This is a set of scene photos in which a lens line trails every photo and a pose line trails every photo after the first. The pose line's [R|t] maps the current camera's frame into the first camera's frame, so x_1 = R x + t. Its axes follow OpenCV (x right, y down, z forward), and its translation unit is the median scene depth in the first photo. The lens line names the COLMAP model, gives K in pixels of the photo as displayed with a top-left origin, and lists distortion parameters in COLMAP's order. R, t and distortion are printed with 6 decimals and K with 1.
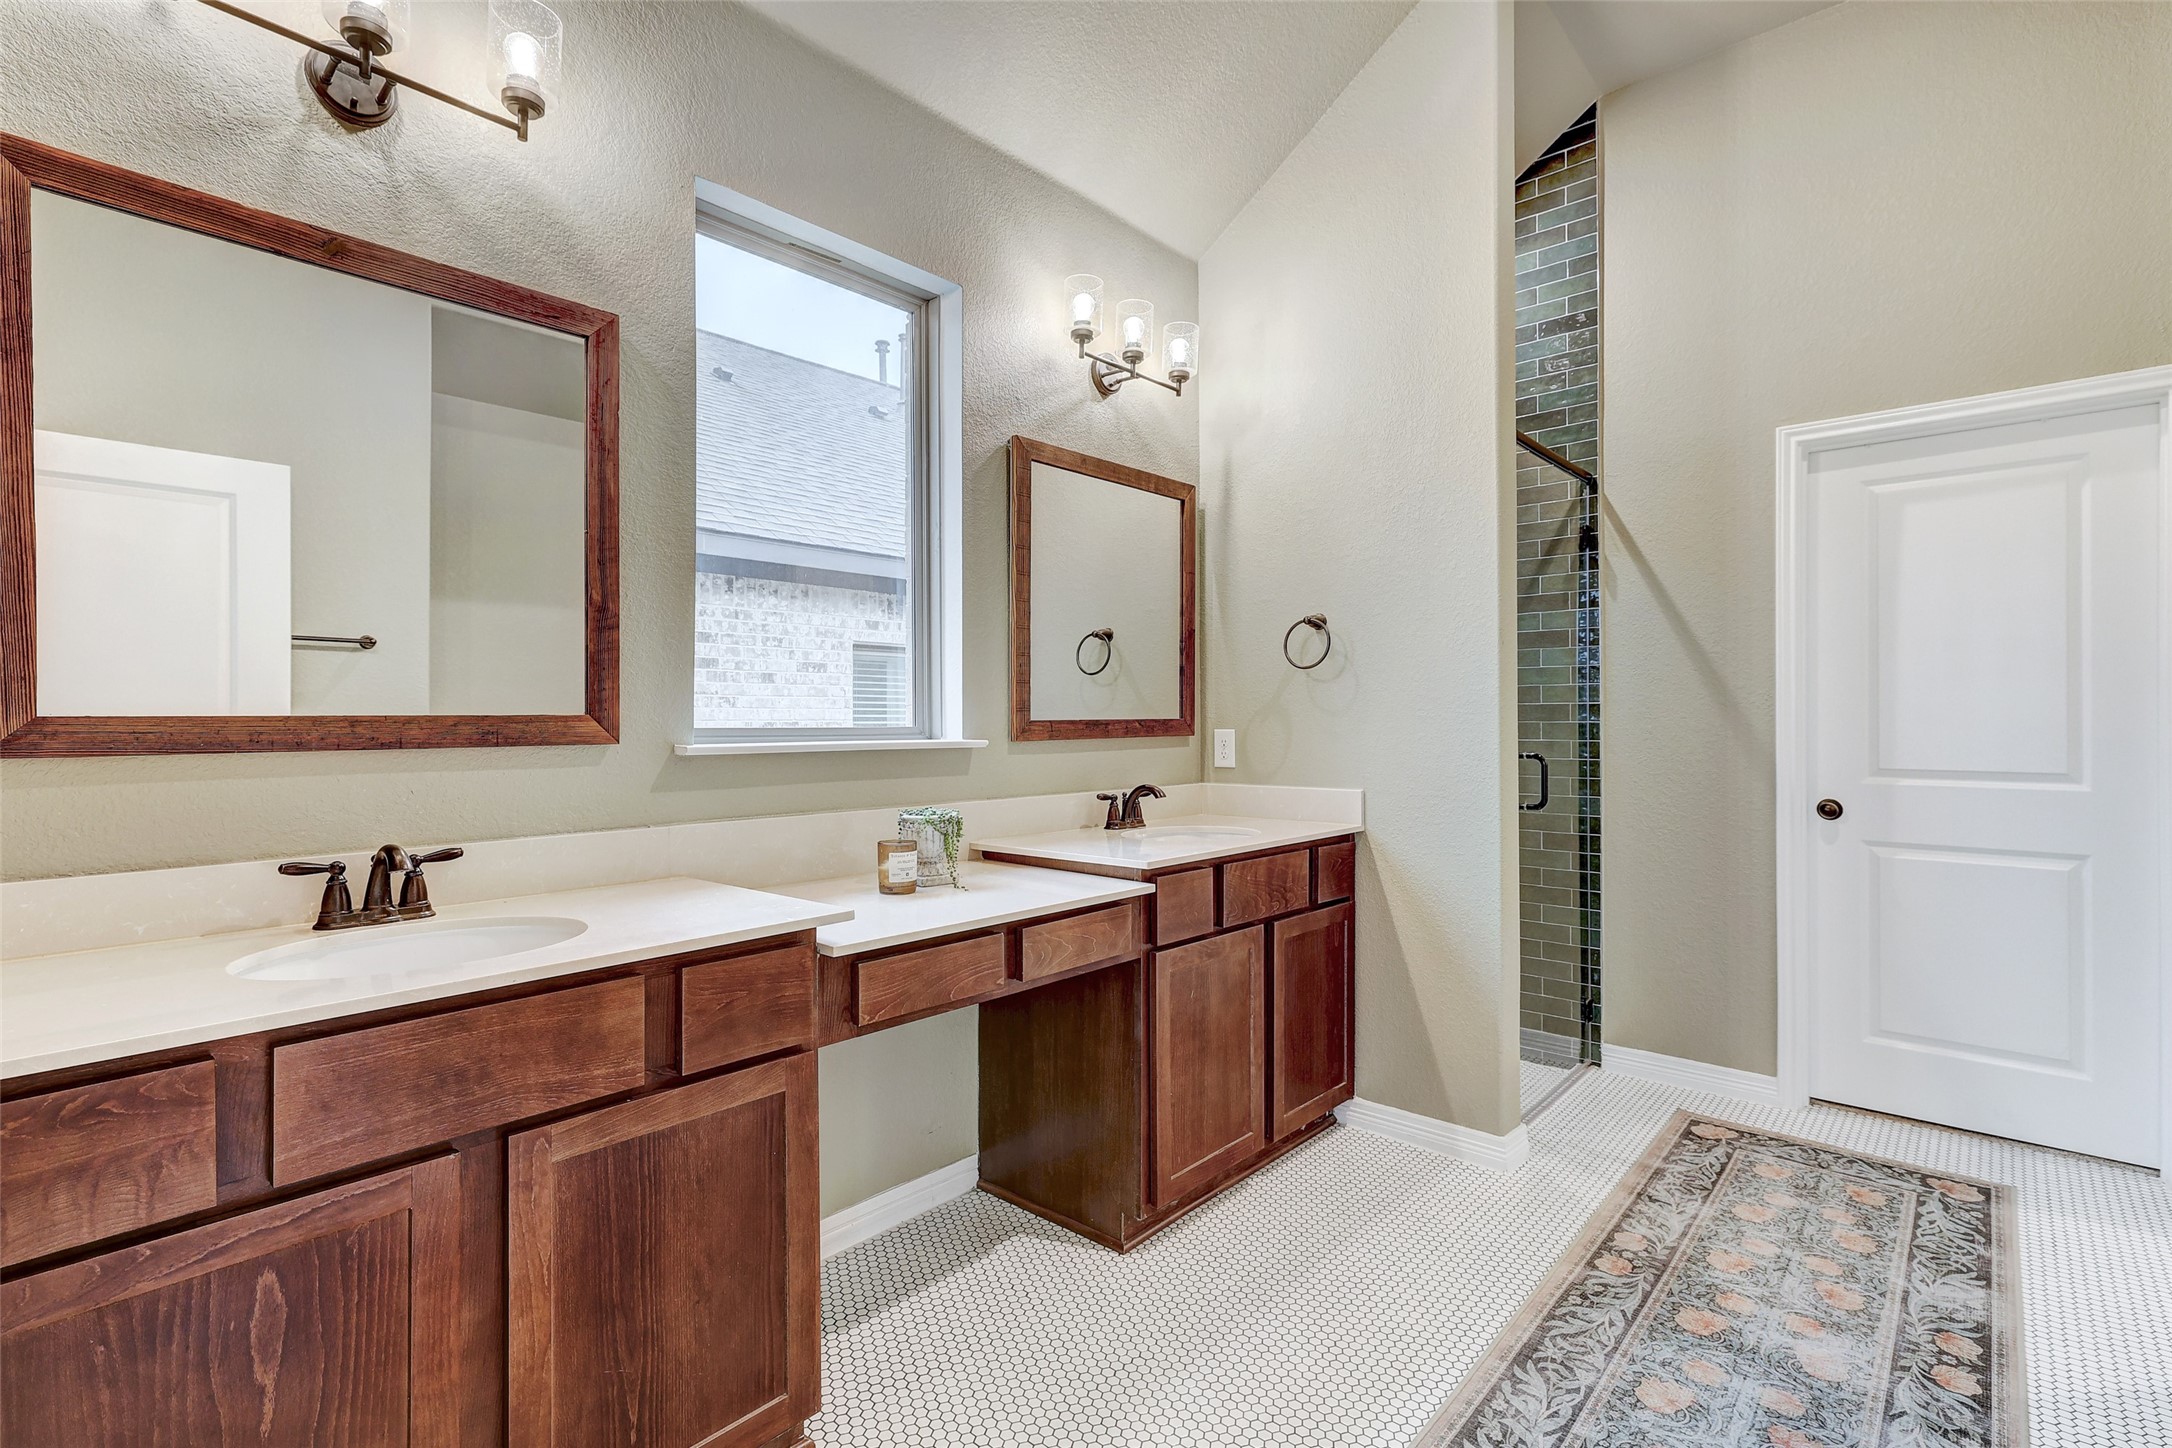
lens RADIAL K [[1030.5, 0, 1068.2], [0, 1030.5, 713.3], [0, 0, 1]] dist [-0.007463, 0.005910]
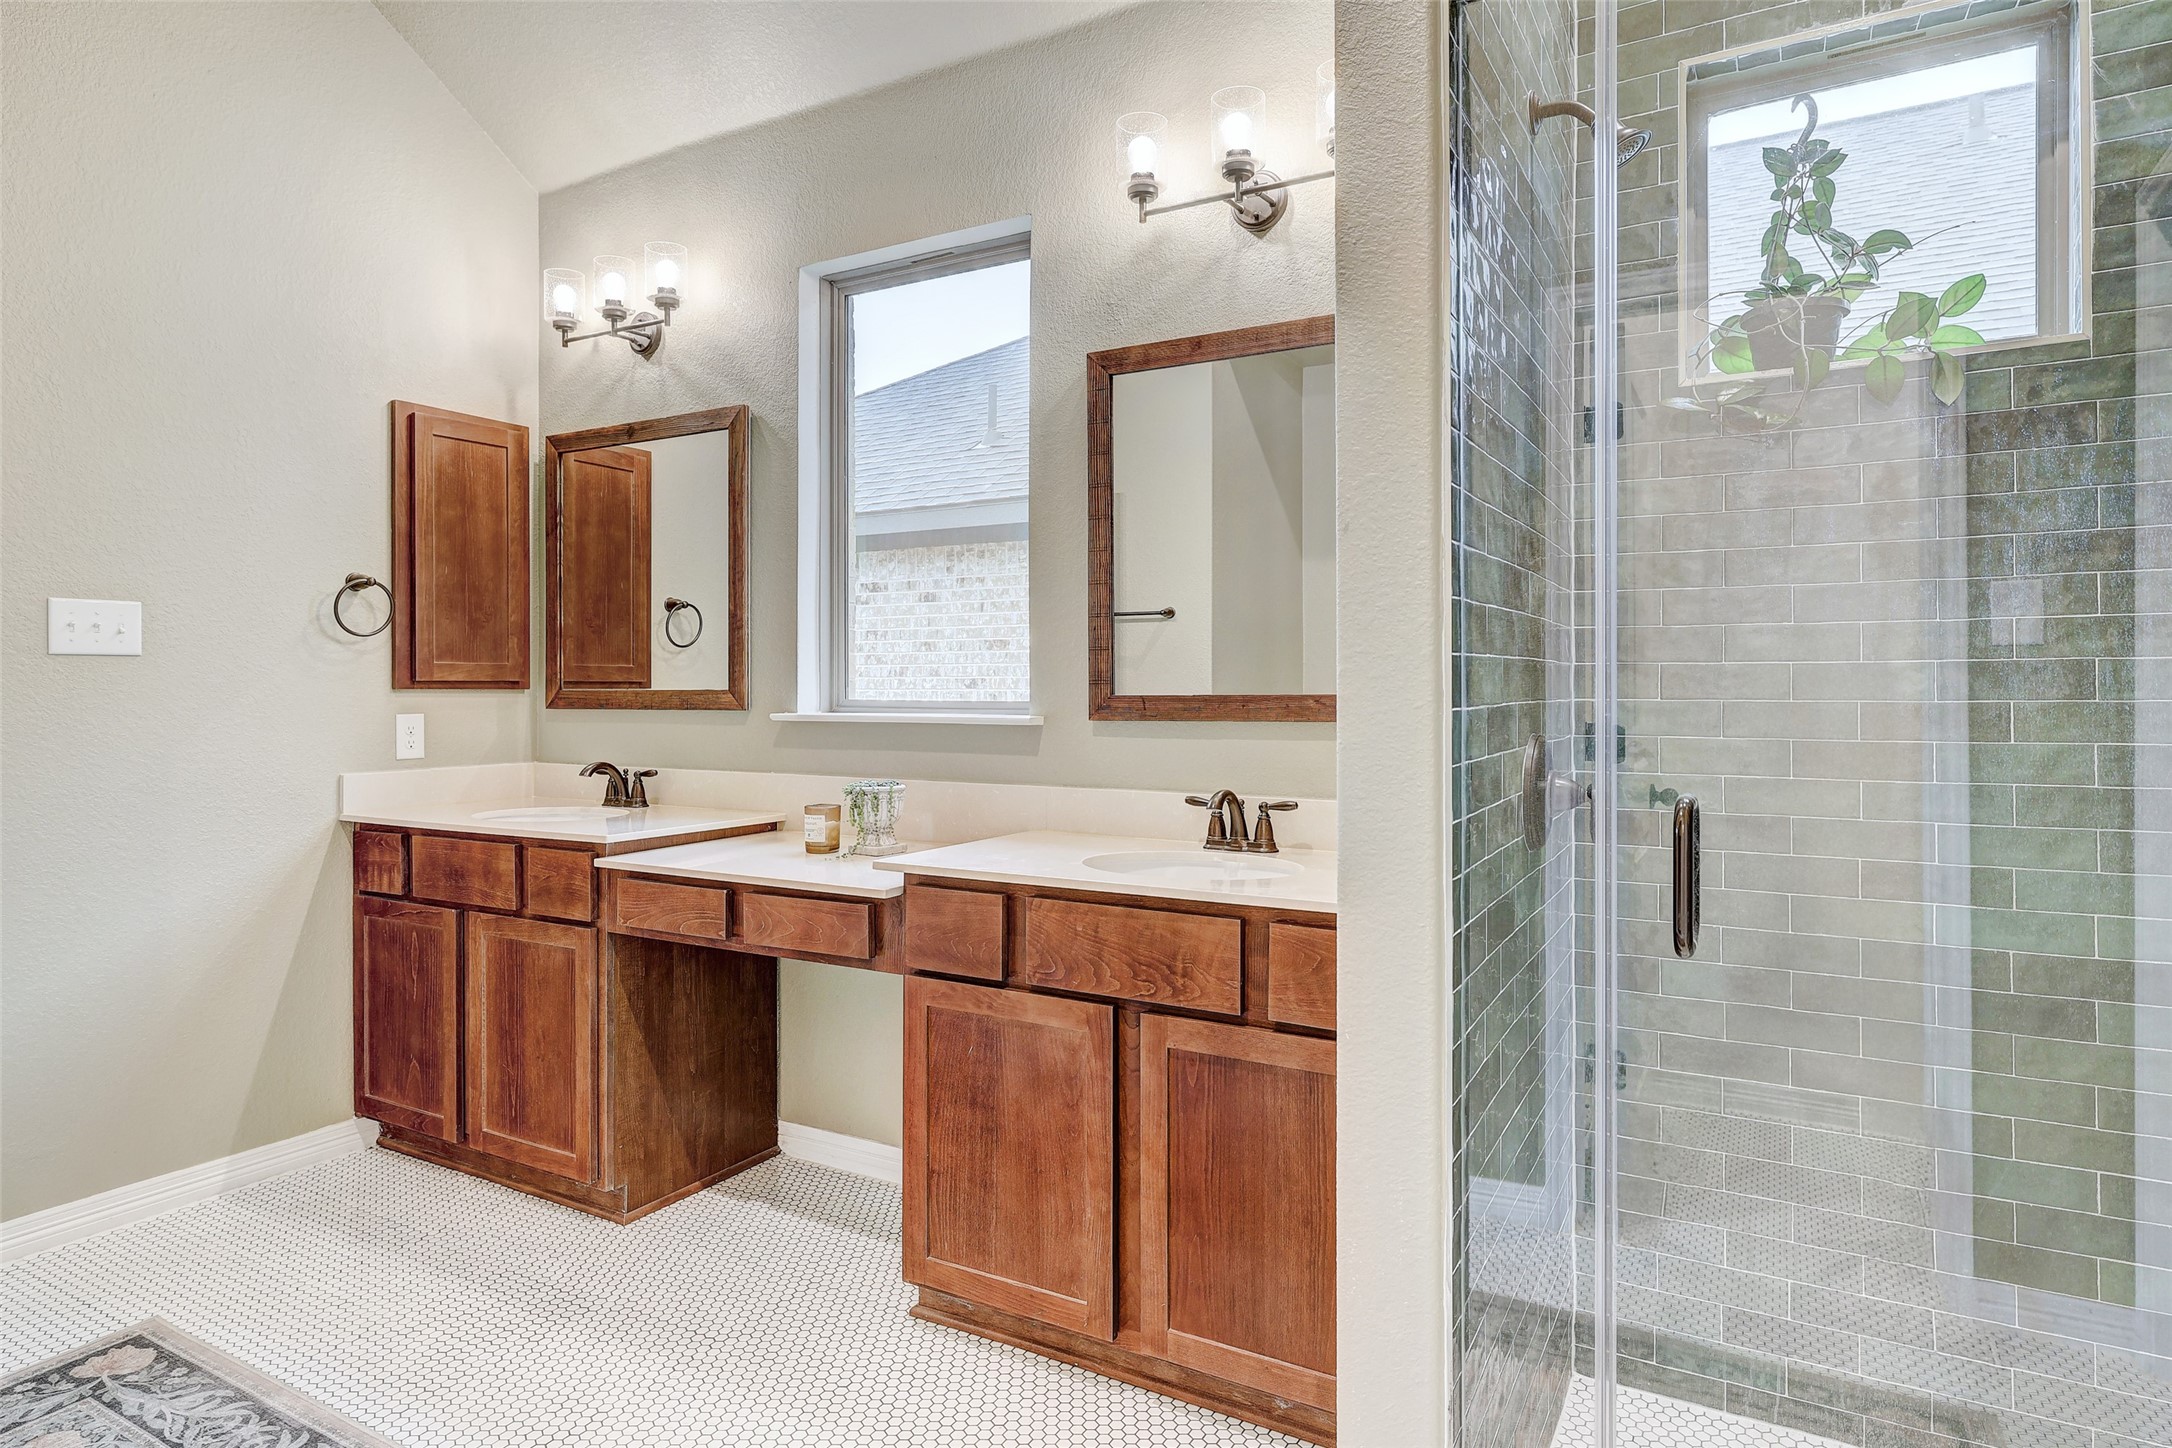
lens RADIAL K [[1242.1, 0, 1081.7], [0, 1242.1, 682.5], [0, 0, 1]] dist [-0.020655, 0.010089]
pose [[0.198676, -0.012393, -0.979987, 0.926244], [0.001065, 0.999922, -0.012429, 0.008937], [0.980065, 0.001425, 0.198674, 0.797491]]
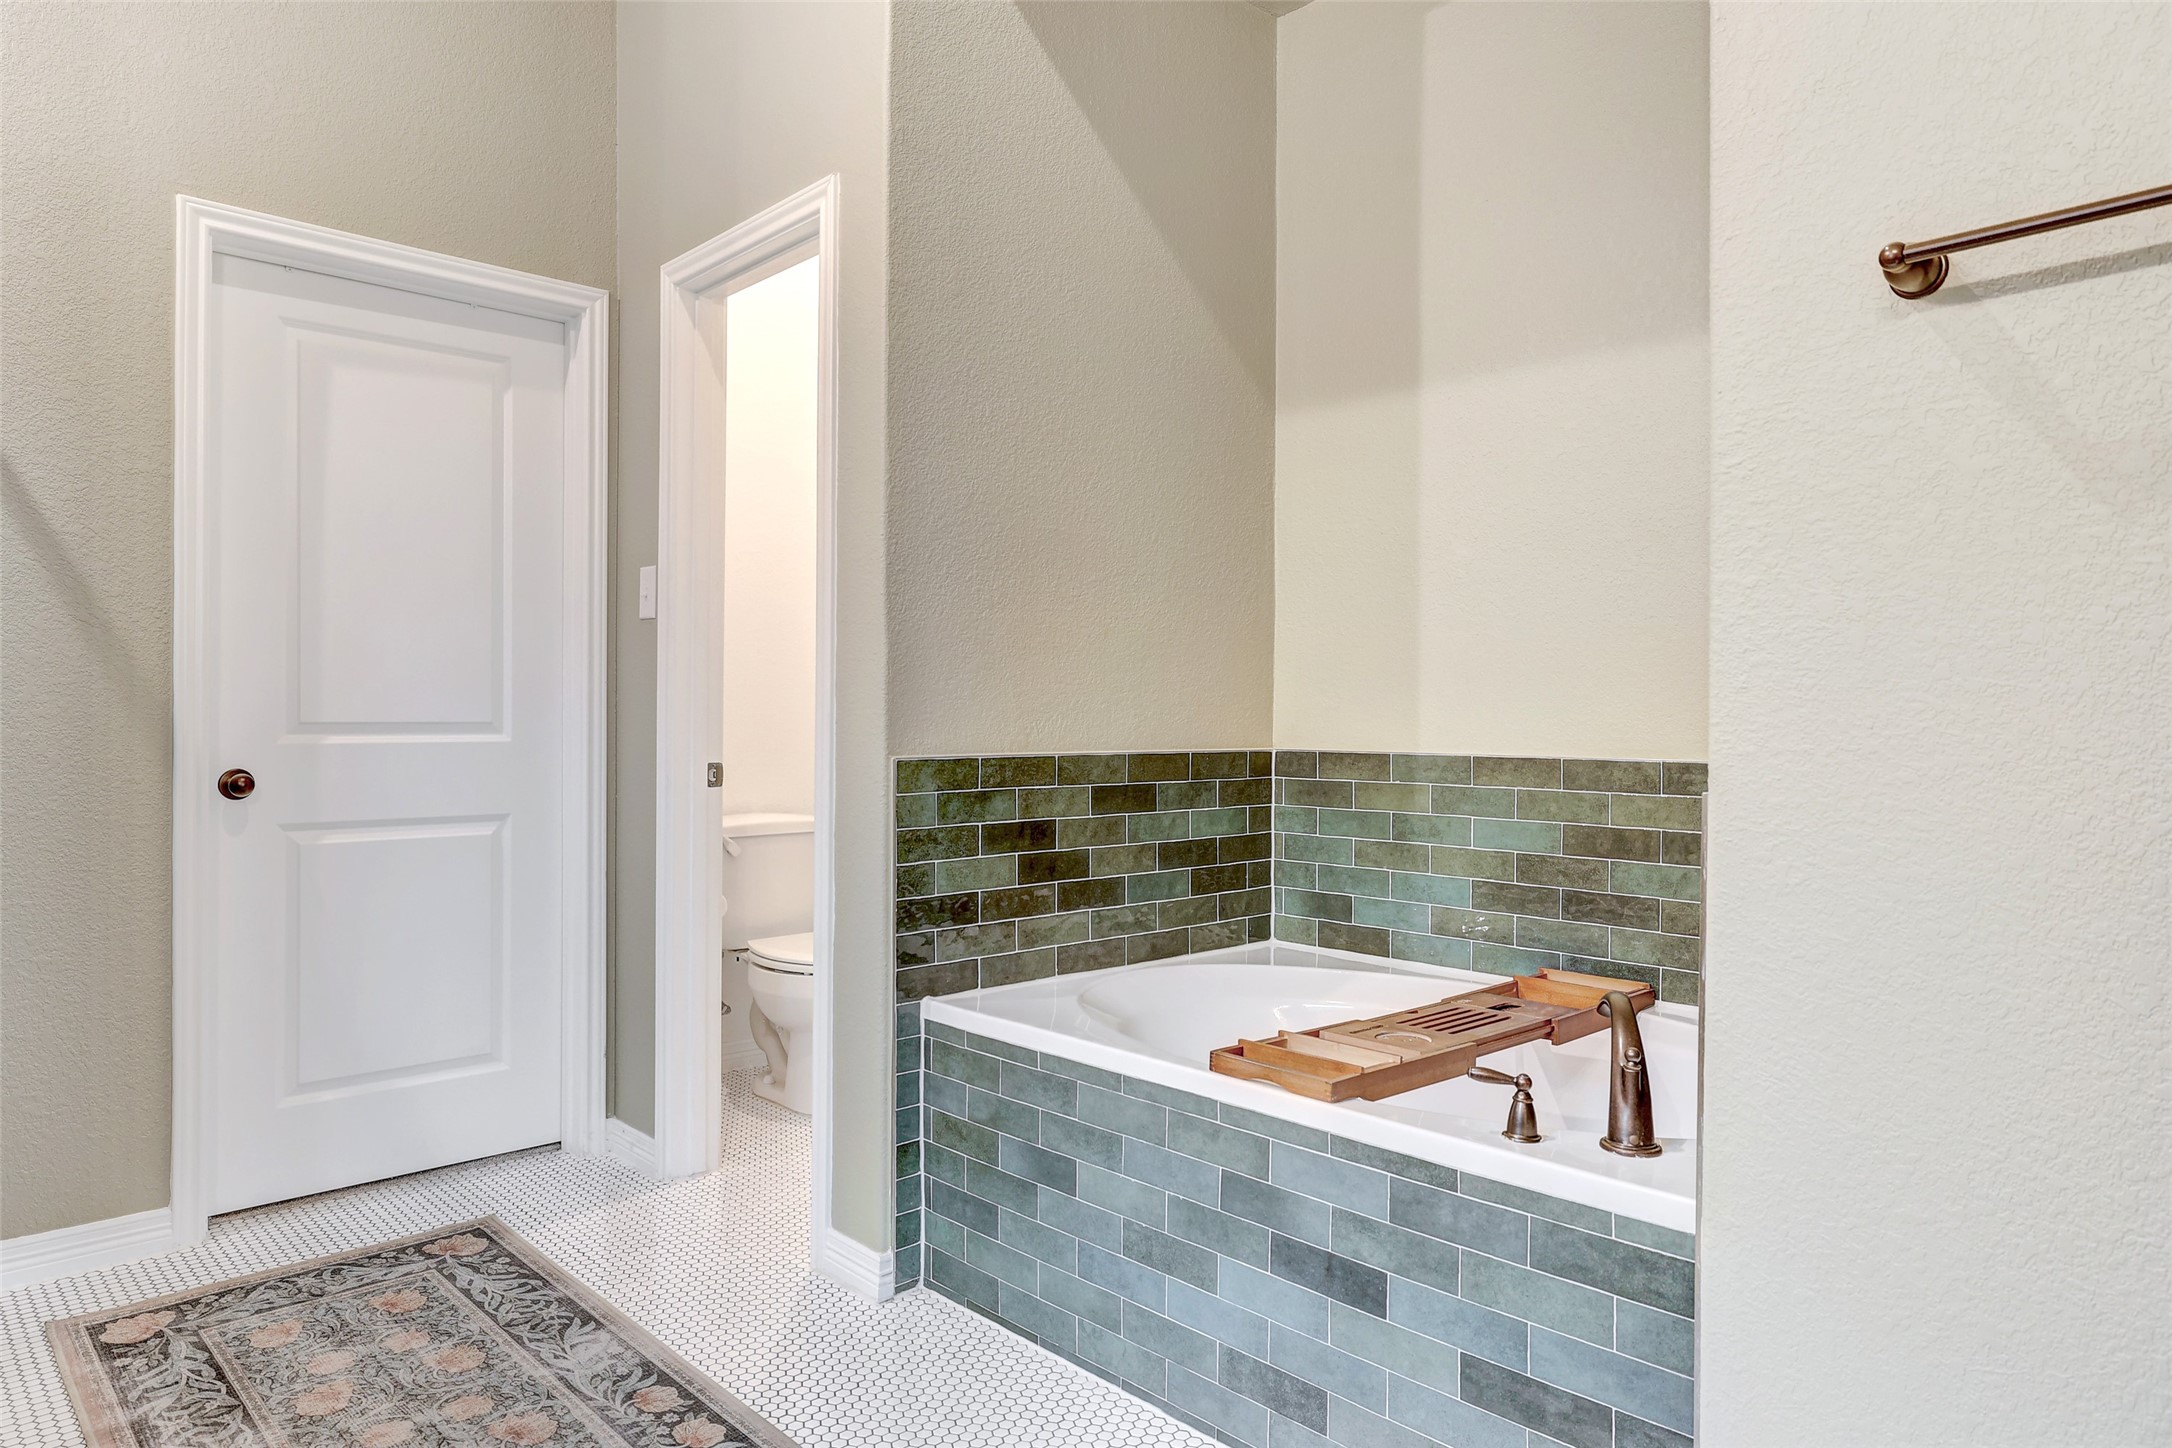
lens RADIAL K [[1358.4, 0, 1108.4], [0, 1358.4, 711.4], [0, 0, 1]] dist [-0.004008, 0.010654]
pose [[0.073481, -0.001216, 0.997296, -0.136209], [-0.006261, 0.999979, 0.001681, 0.046721], [-0.997277, -0.006368, 0.073472, 0.416064]]
